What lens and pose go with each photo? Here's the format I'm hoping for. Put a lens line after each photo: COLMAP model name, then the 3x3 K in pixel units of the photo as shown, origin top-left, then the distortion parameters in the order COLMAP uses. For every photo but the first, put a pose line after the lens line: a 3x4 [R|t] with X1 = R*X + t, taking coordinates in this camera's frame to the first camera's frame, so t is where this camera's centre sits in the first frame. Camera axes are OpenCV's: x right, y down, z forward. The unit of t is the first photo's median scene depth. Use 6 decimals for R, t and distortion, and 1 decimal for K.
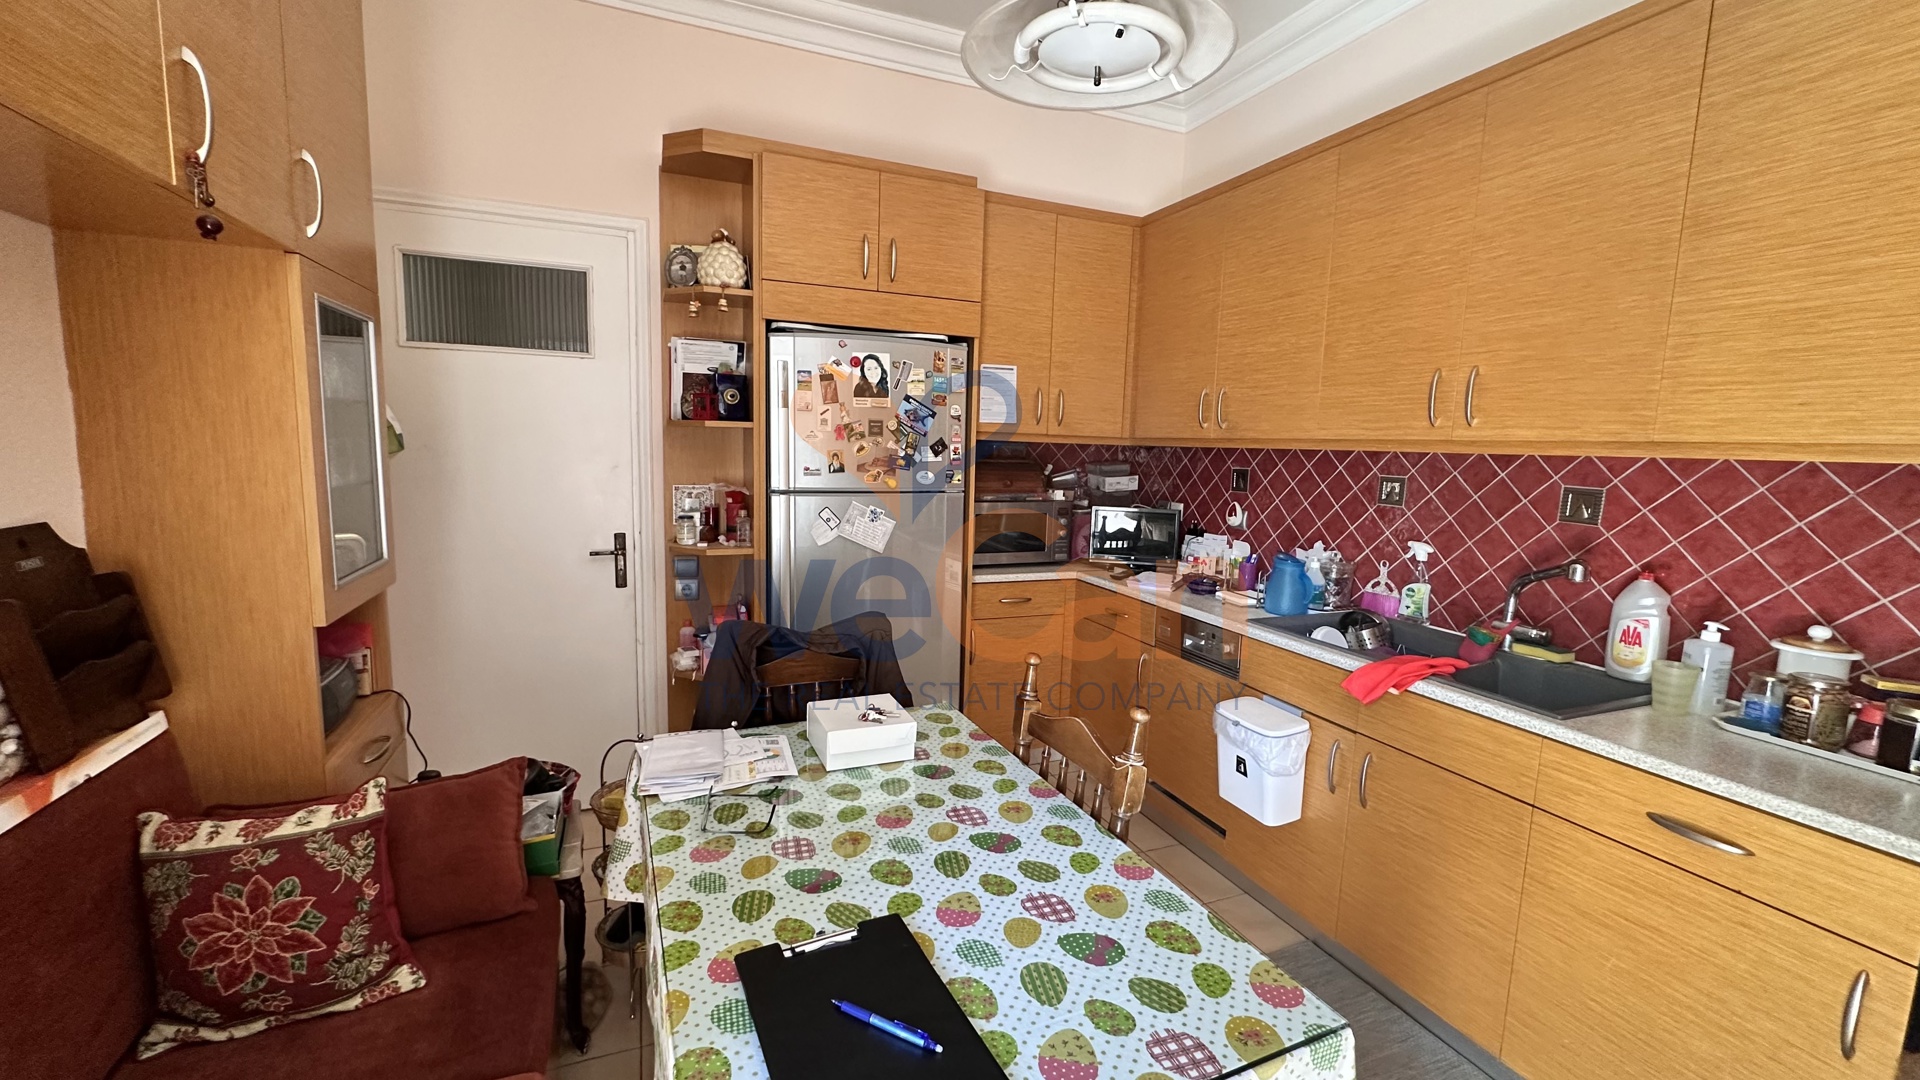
lens RADIAL K [[764.5, 0, 961.1], [0, 764.5, 538.3], [0, 0, 1]] dist [-0.001661, 0.000344]
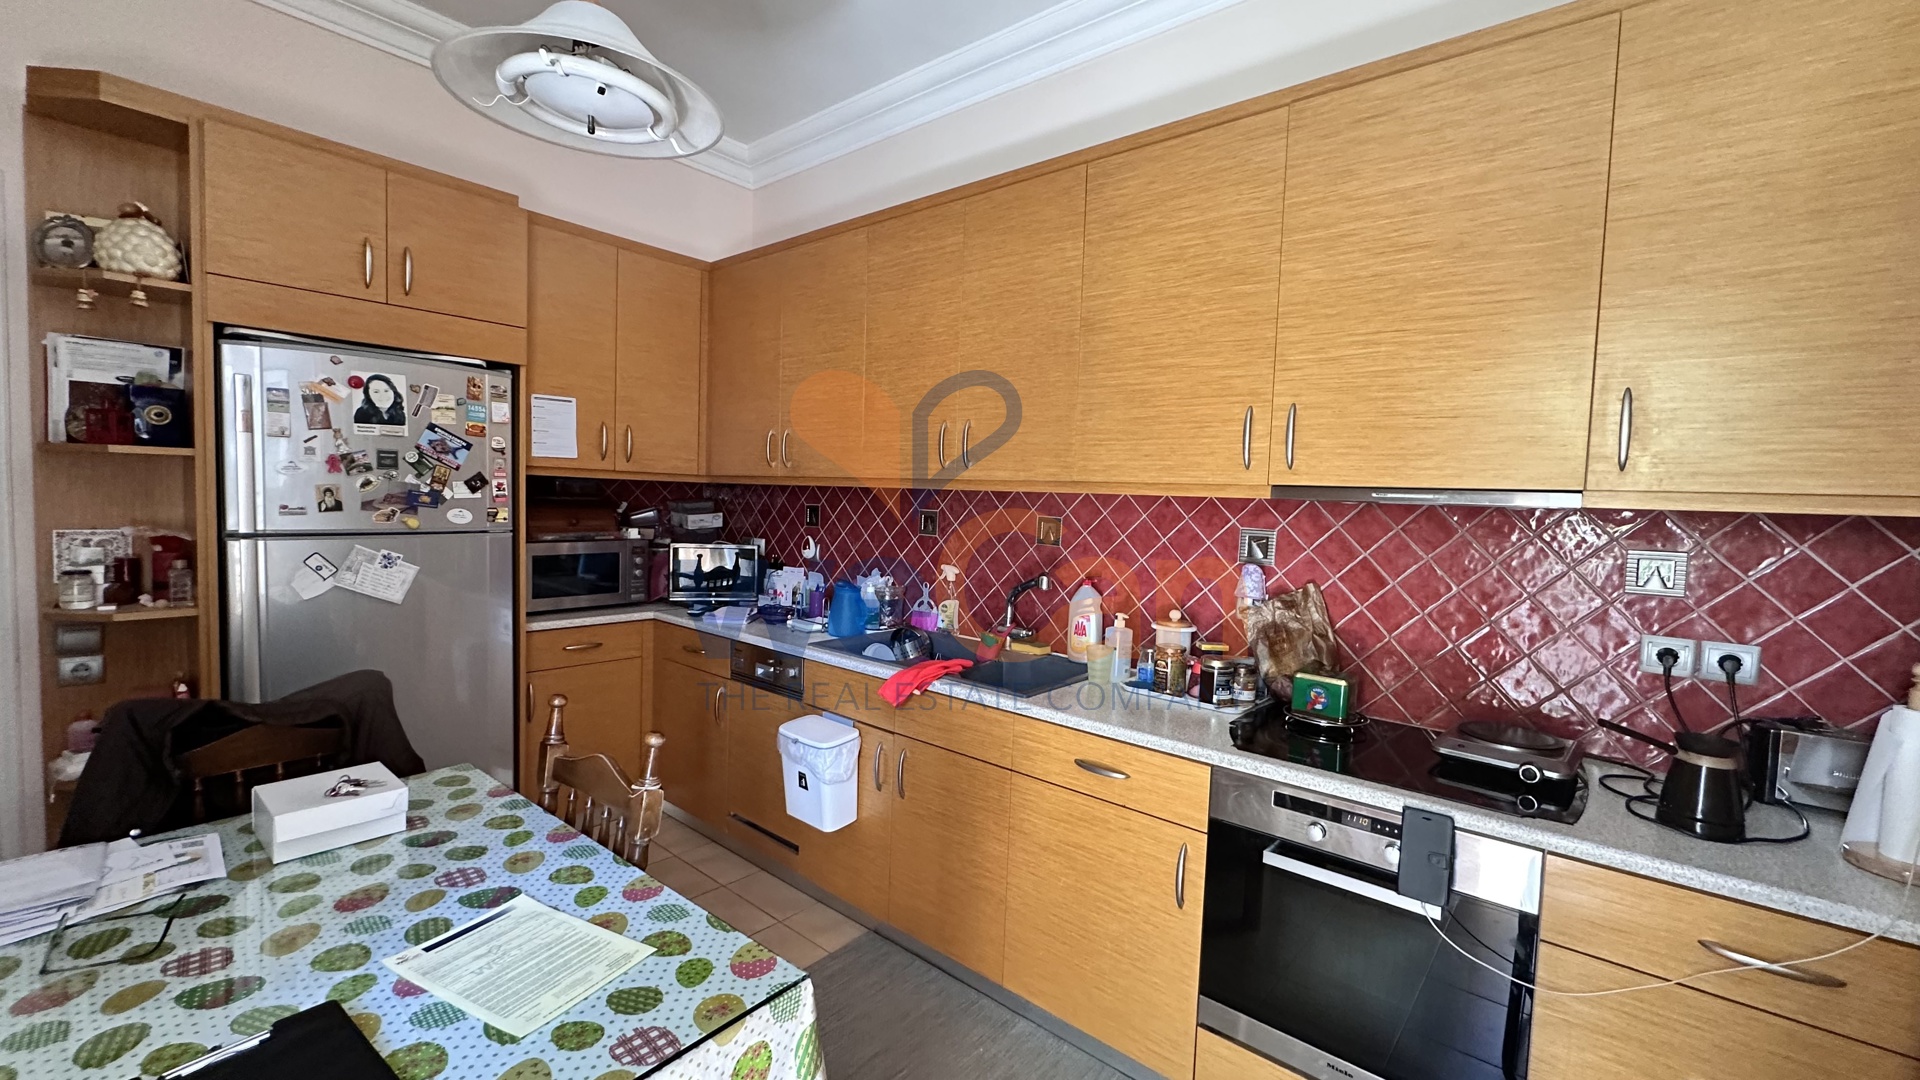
lens RADIAL K [[764.5, 0, 956.5], [0, 764.5, 538.5], [0, 0, 1]] dist [-0.001661, 0.000344]
pose [[0.888806, -0.024993, 0.457601, 0.090402], [0.048522, 0.998031, -0.039736, 0.014777], [-0.455707, 0.057521, 0.888269, -0.079711]]
